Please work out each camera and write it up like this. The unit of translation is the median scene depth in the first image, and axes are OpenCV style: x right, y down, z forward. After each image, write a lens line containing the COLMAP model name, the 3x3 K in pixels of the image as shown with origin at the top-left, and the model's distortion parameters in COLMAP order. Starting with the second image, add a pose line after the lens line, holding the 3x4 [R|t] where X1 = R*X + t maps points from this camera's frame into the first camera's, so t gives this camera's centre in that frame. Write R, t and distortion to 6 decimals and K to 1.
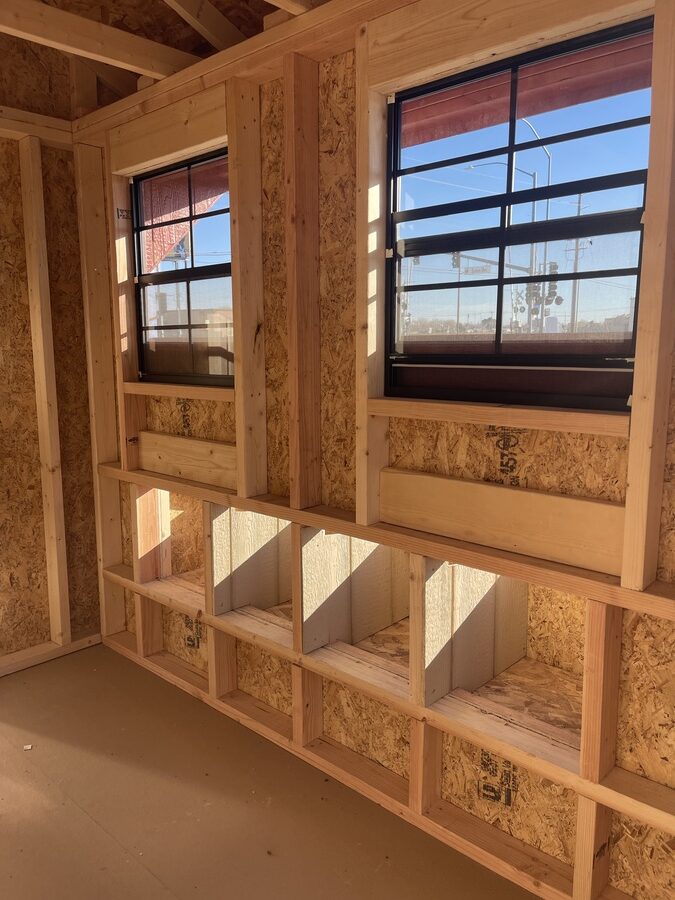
lens RADIAL K [[686.1, 0, 345.0], [0, 686.1, 456.2], [0, 0, 1]] dist [0.066756, -0.085453]
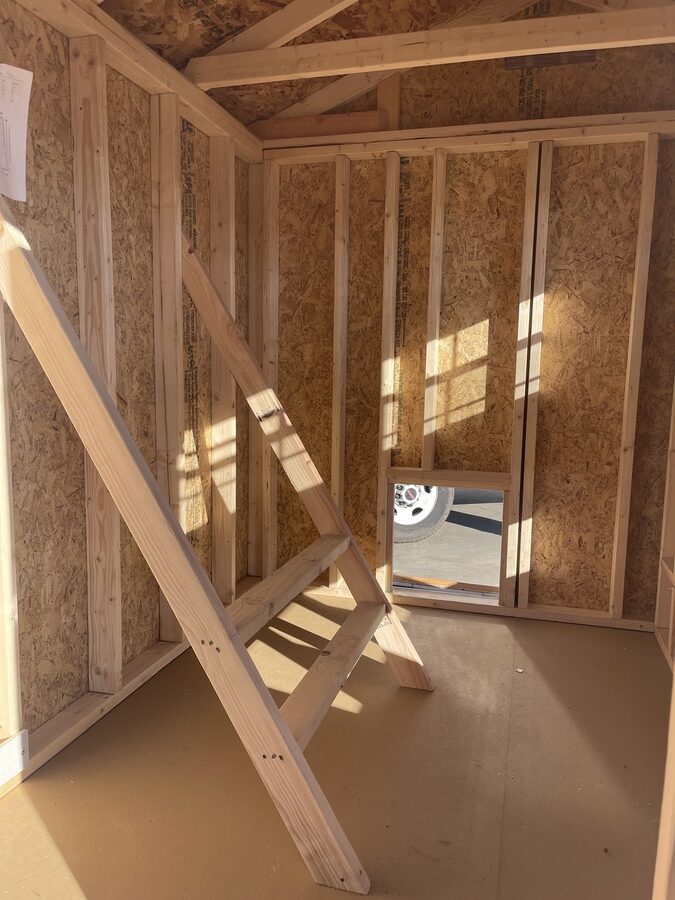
lens RADIAL K [[686.1, 0, 337.4], [0, 686.1, 458.0], [0, 0, 1]] dist [0.066756, -0.085453]
pose [[0.450039, 0.130213, -0.883464, 0.327419], [-0.157050, 0.985433, 0.065240, 0.034437], [0.879090, 0.109388, 0.463933, 0.132320]]
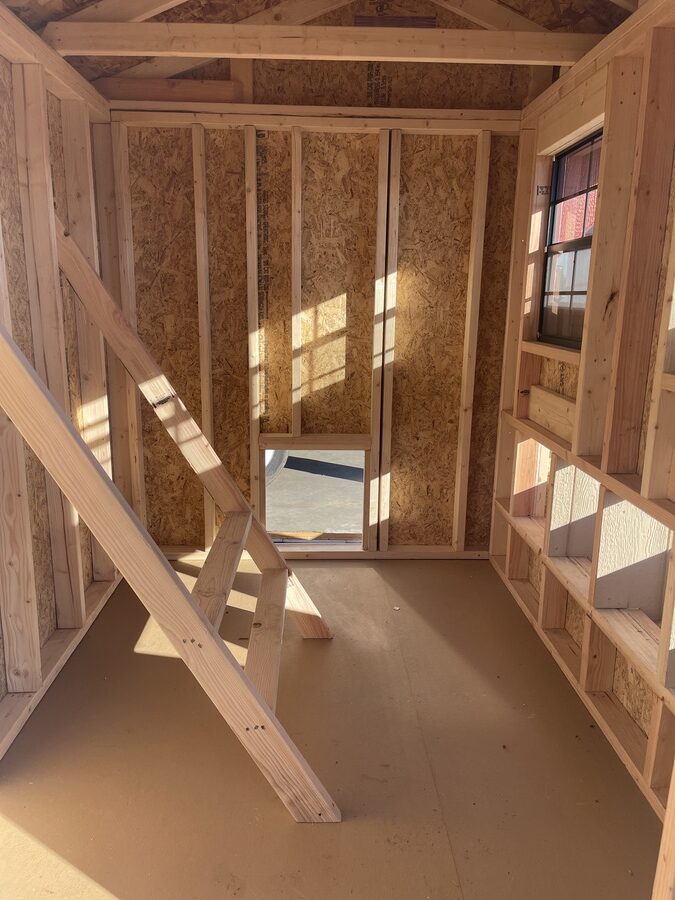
lens RADIAL K [[686.1, 0, 336.4], [0, 686.1, 459.2], [0, 0, 1]] dist [0.066756, -0.085453]
pose [[0.698949, 0.178054, -0.692653, 0.293136], [-0.125937, 0.984020, 0.125872, -0.019489], [0.703996, -0.000747, 0.710203, -0.032714]]
